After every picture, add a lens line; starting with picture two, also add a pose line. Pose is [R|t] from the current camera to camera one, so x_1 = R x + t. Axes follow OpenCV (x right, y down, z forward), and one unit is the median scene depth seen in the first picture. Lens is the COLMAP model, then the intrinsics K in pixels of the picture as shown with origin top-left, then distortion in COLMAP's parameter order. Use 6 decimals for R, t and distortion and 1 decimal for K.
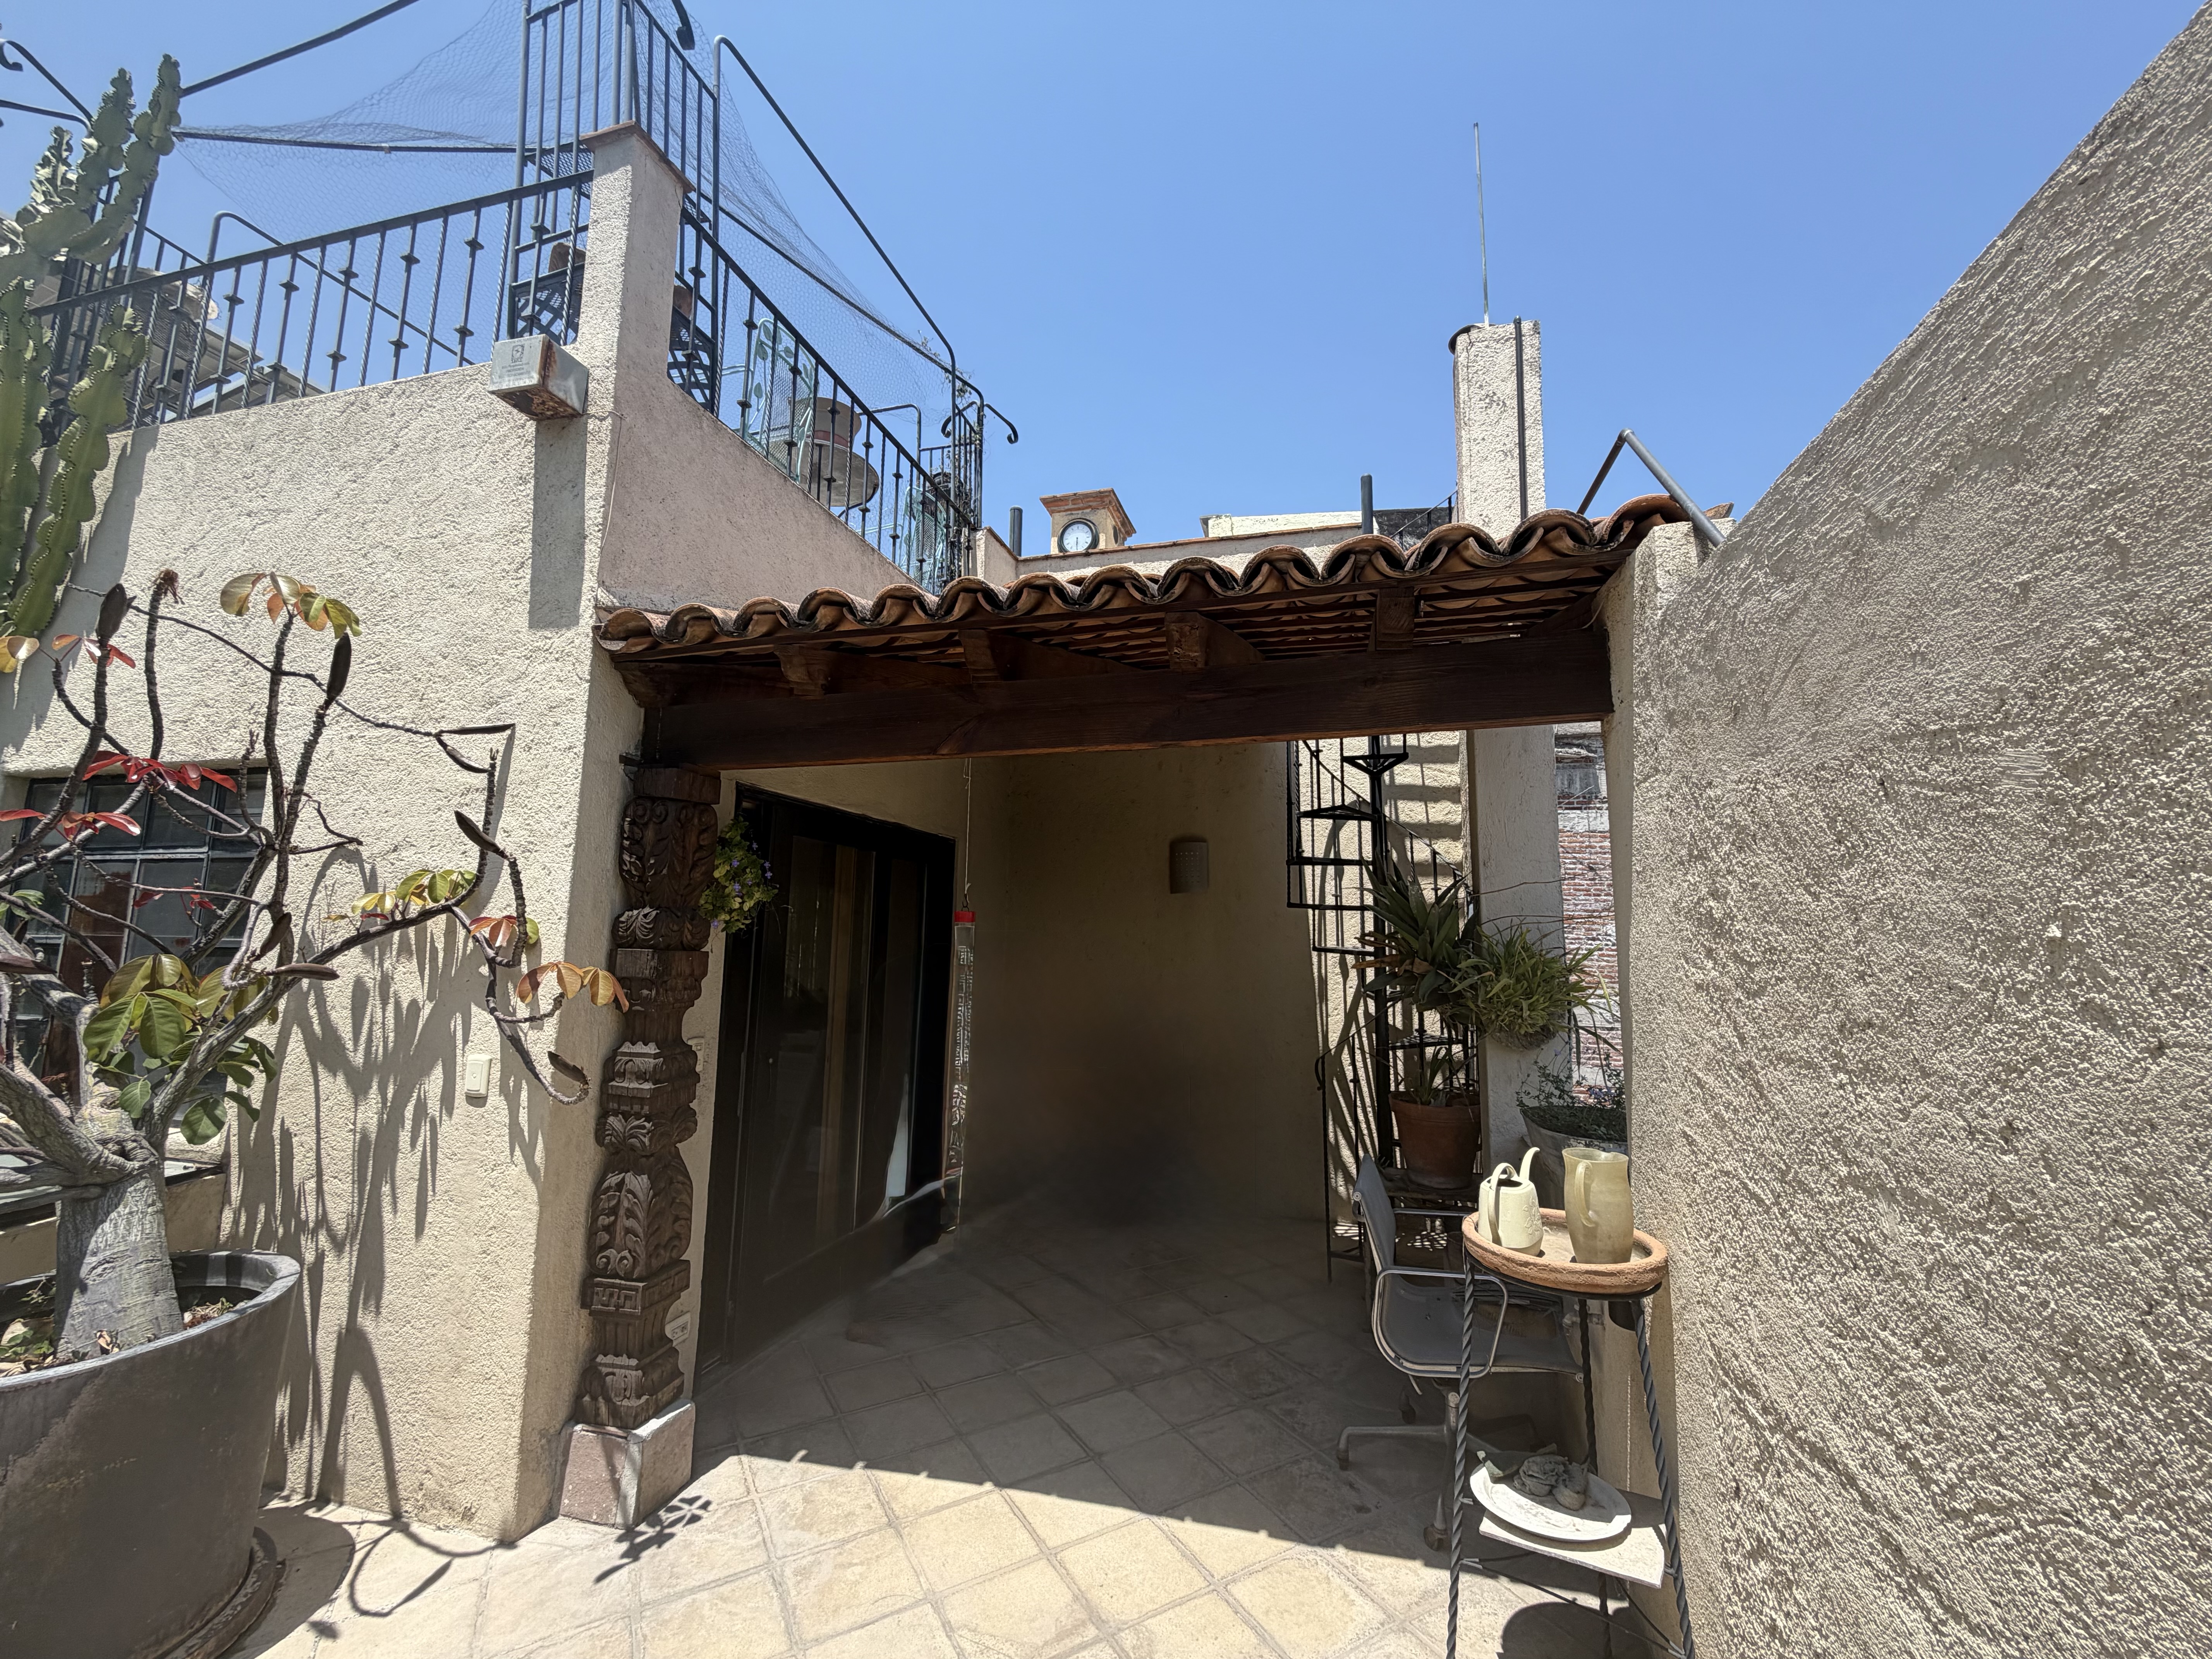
lens RADIAL K [[881.9, 0, 1112.6], [0, 881.9, 828.7], [0, 0, 1]] dist [0.001398, 0.000010]
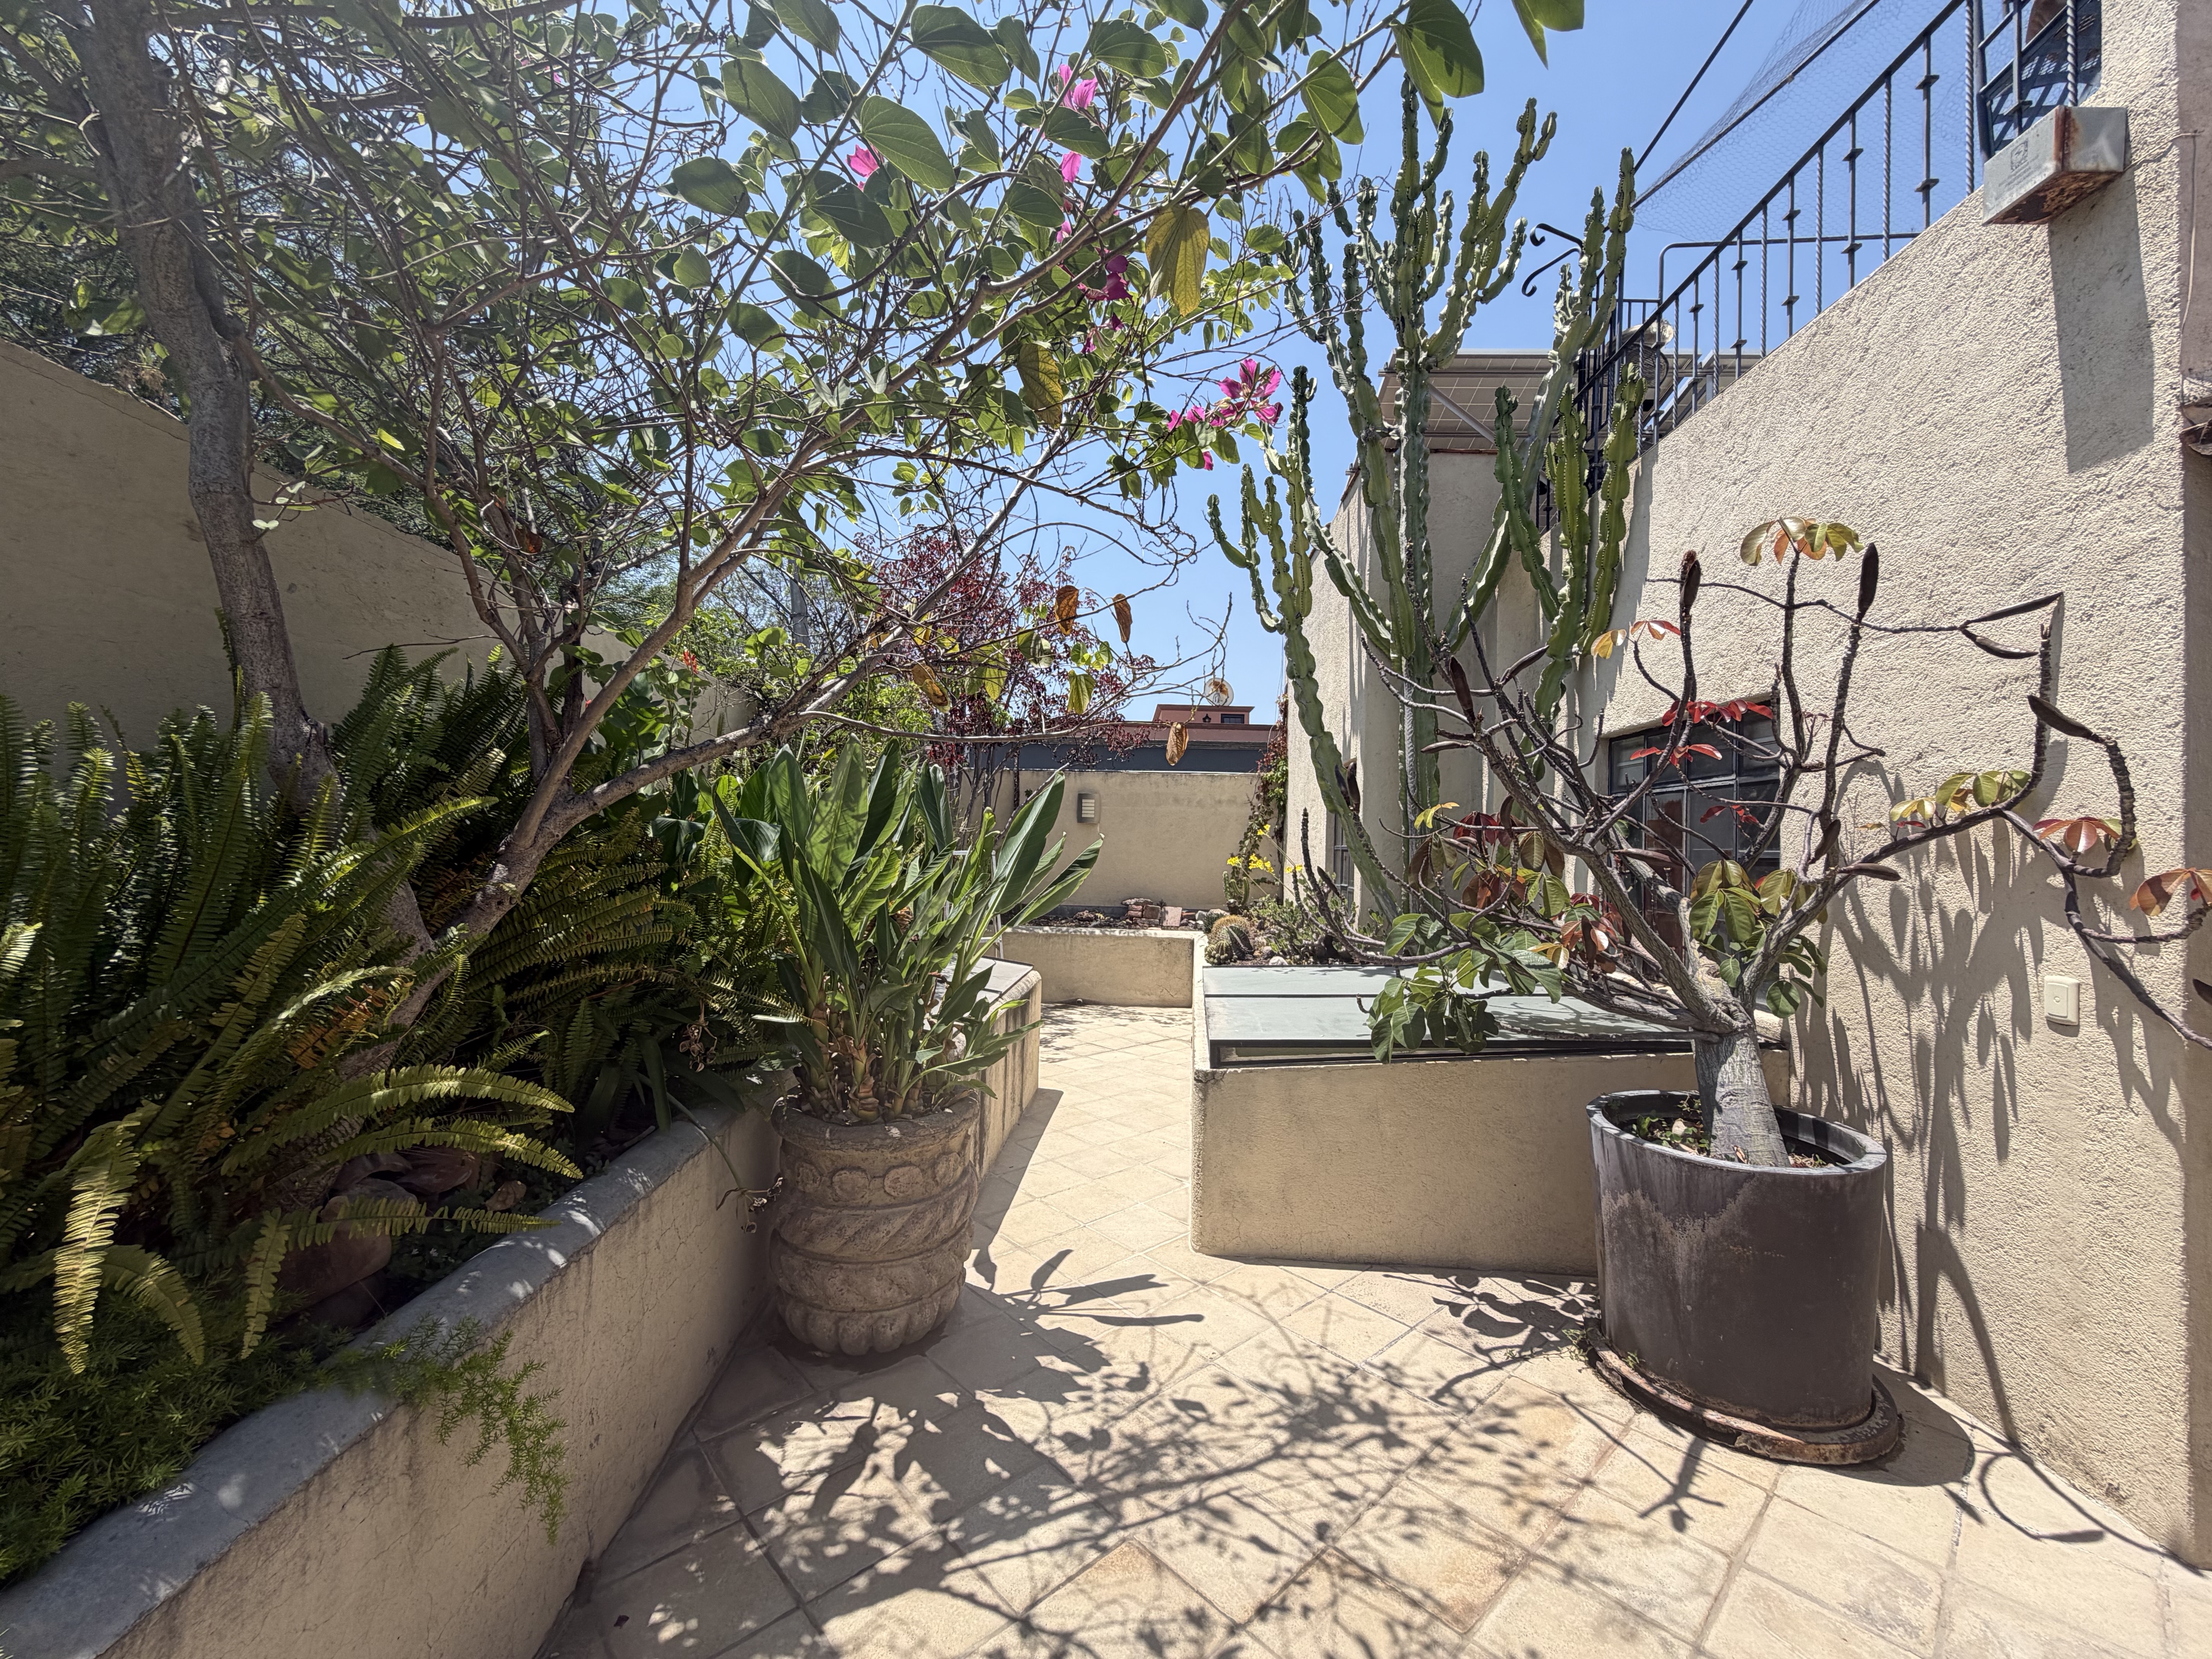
lens RADIAL K [[881.9, 0, 1114.4], [0, 881.9, 825.2], [0, 0, 1]] dist [0.001398, 0.000010]
pose [[0.211918, -0.032388, -0.976751, -0.053934], [0.101686, 0.994757, -0.010923, 0.020340], [0.971983, -0.097007, 0.214101, -0.086131]]
